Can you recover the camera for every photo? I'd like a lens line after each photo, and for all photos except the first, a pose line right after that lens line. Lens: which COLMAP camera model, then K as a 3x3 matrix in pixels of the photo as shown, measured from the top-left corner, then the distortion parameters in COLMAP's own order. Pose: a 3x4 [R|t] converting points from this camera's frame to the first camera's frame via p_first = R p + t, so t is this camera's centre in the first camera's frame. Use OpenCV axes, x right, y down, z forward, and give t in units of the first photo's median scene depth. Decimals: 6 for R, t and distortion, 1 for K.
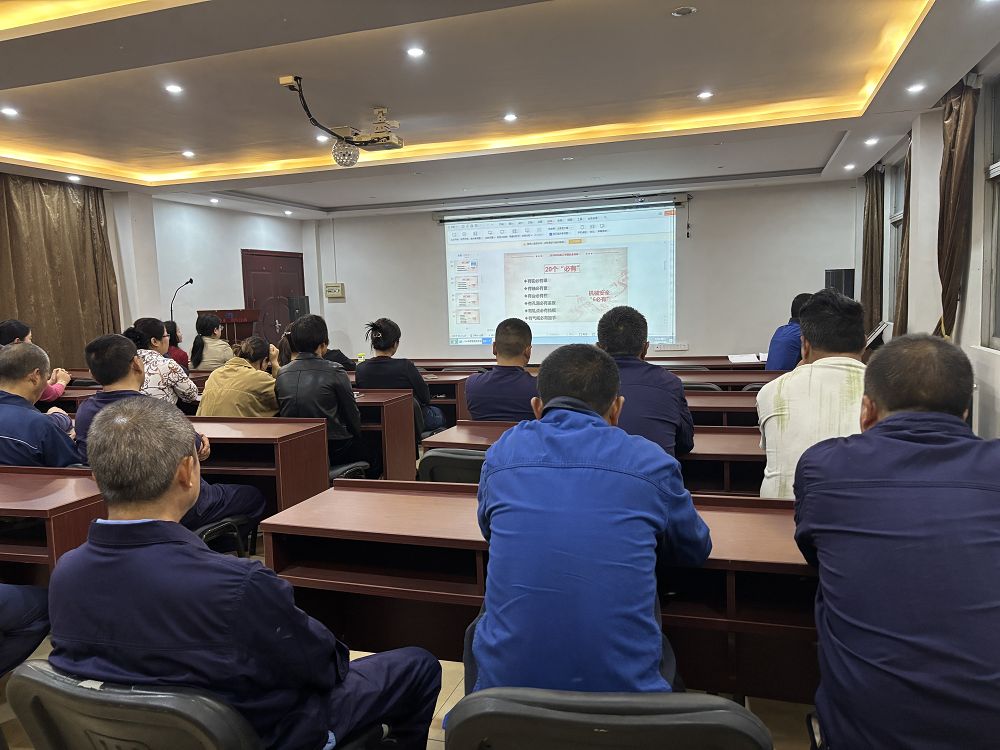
lens RADIAL K [[753.2, 0, 503.6], [0, 753.2, 371.3], [0, 0, 1]] dist [0.080615, -0.127809]
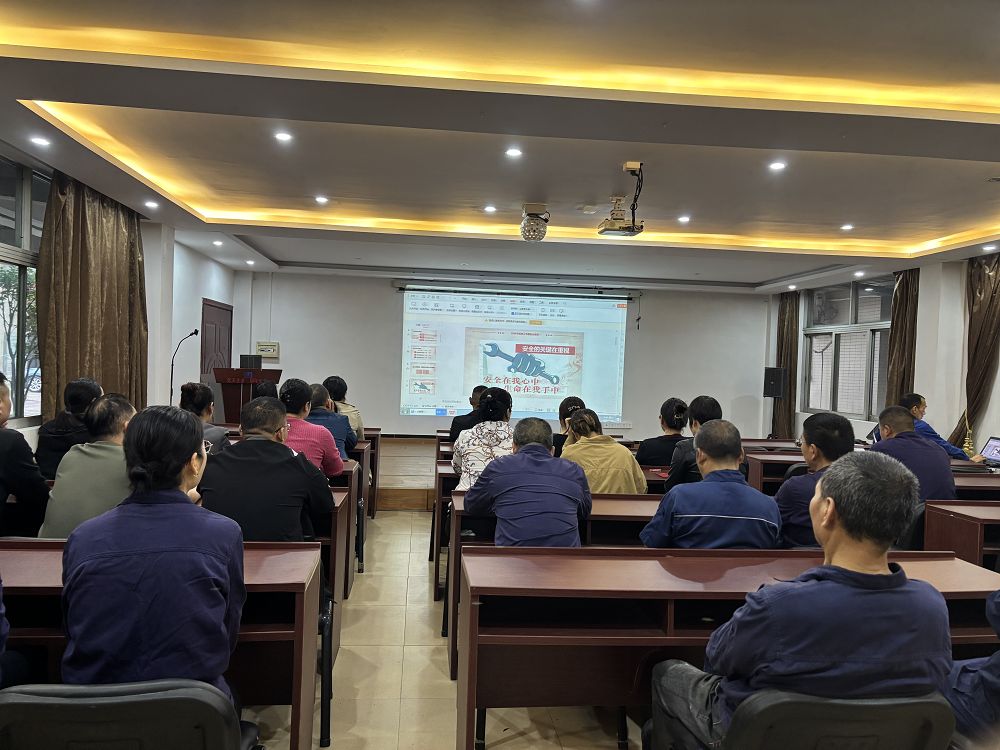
lens RADIAL K [[744.8, 0, 497.6], [0, 744.8, 383.3], [0, 0, 1]] dist [0.083772, -0.152144]
pose [[0.913411, 0.057296, 0.402987, -0.370140], [-0.026268, 0.996277, -0.082109, 0.000908], [-0.406191, 0.064413, 0.911515, 0.071080]]
